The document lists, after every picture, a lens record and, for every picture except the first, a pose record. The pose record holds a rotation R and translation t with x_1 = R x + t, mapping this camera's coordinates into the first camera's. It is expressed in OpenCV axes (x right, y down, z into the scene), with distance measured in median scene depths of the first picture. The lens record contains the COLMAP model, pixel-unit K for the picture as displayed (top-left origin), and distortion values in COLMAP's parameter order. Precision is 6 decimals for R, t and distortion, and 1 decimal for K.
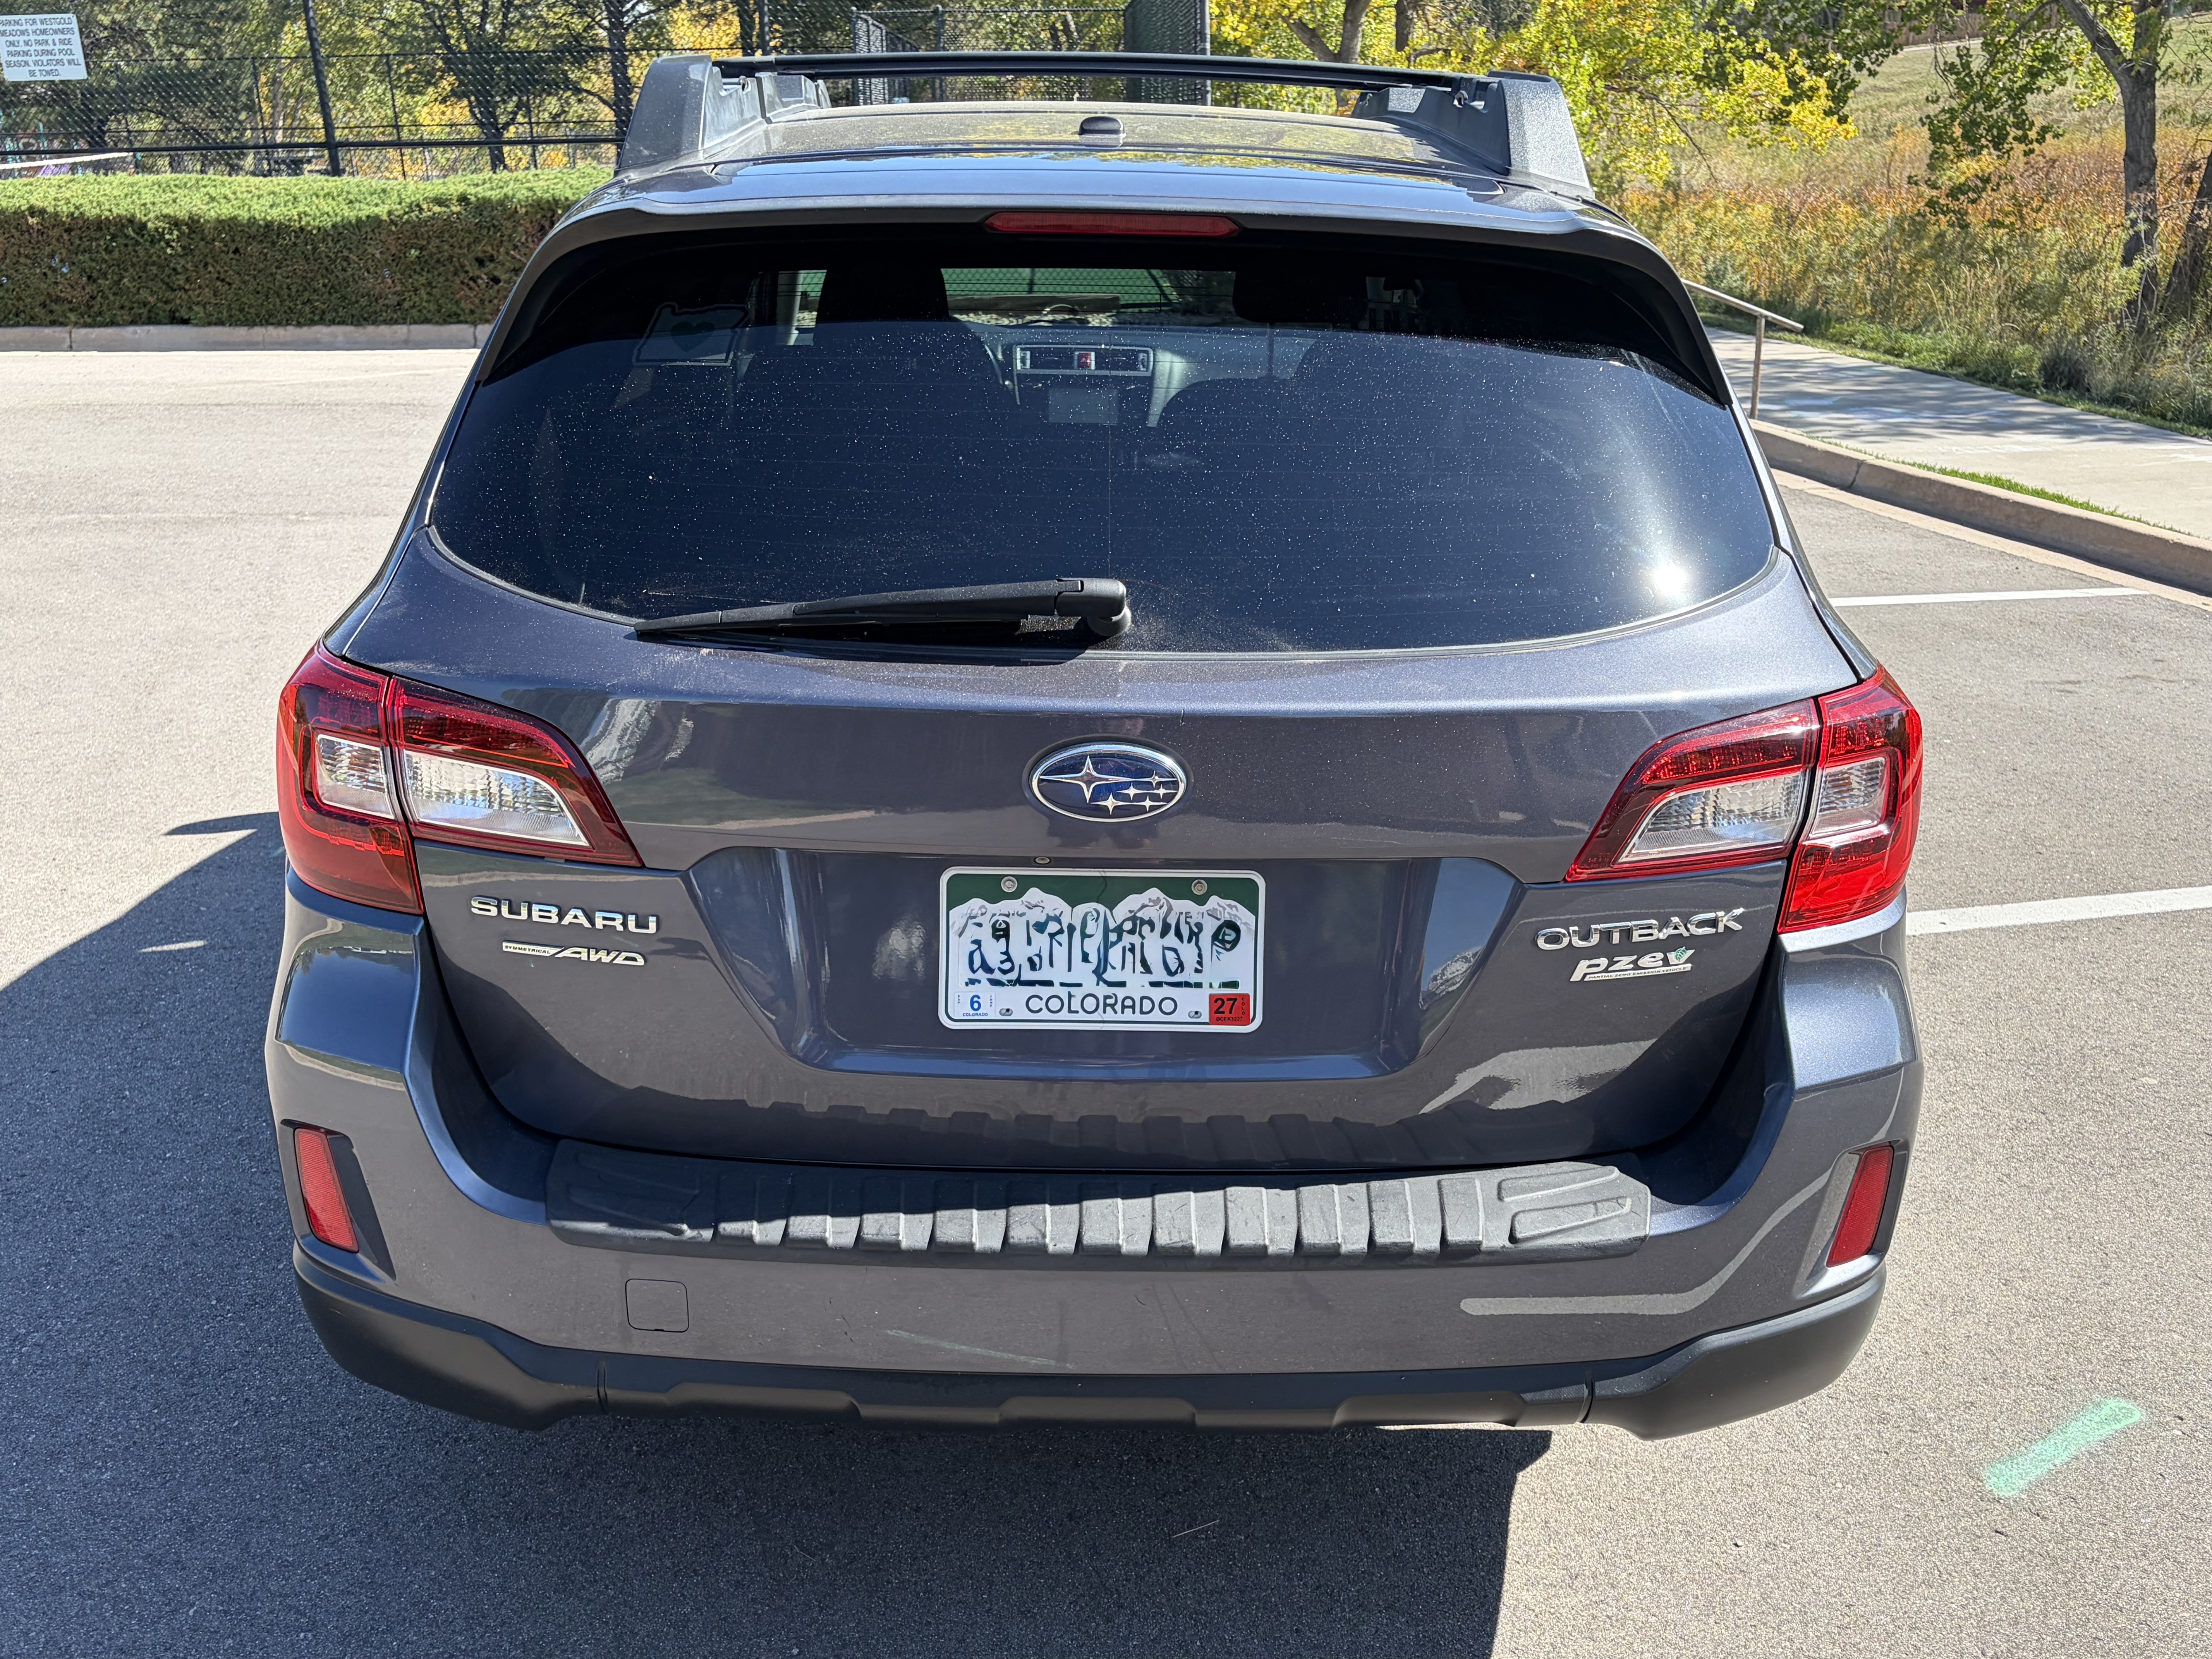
lens RADIAL K [[2060.9, 0, 1108.0], [0, 2060.9, 835.4], [0, 0, 1]] dist [0.011339, 0.000000]
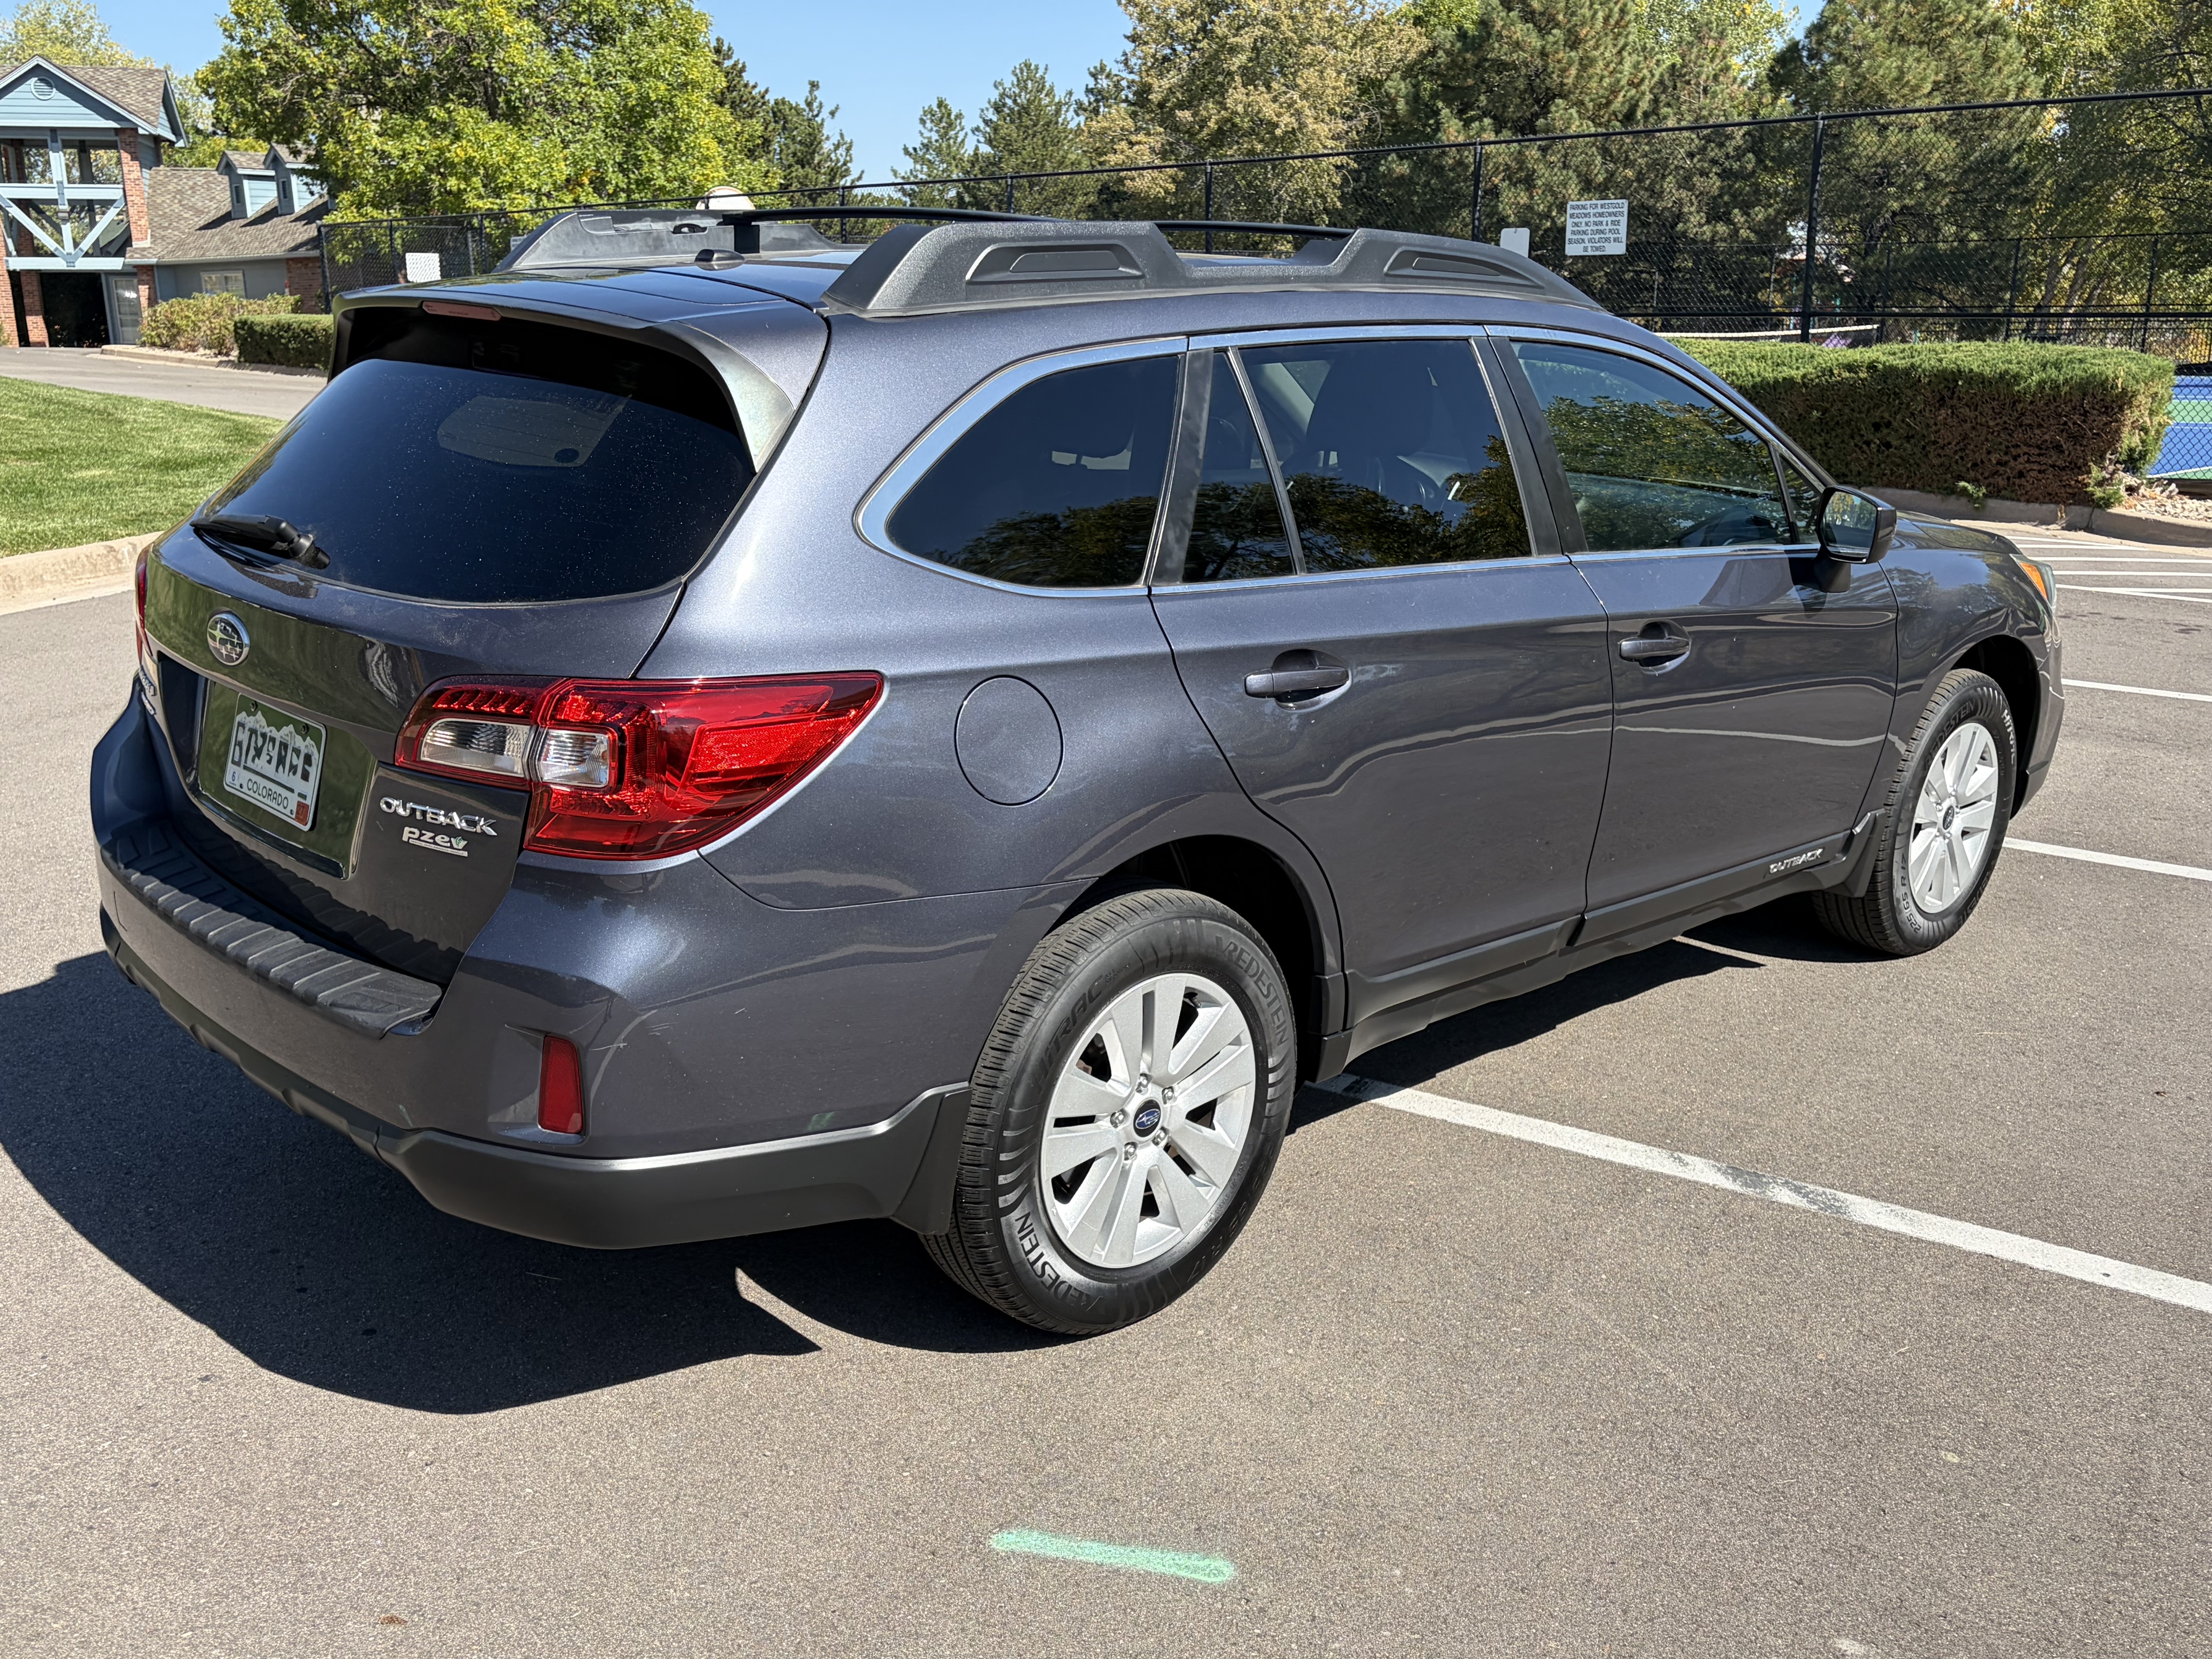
lens RADIAL K [[2060.9, 0, 1108.2], [0, 2060.9, 823.7], [0, 0, 1]] dist [0.011339, 0.000000]
pose [[0.677517, 0.201389, -0.707398, 0.202959], [-0.260714, 0.965091, 0.025051, -0.013220], [0.687749, 0.167457, 0.706371, 0.044689]]
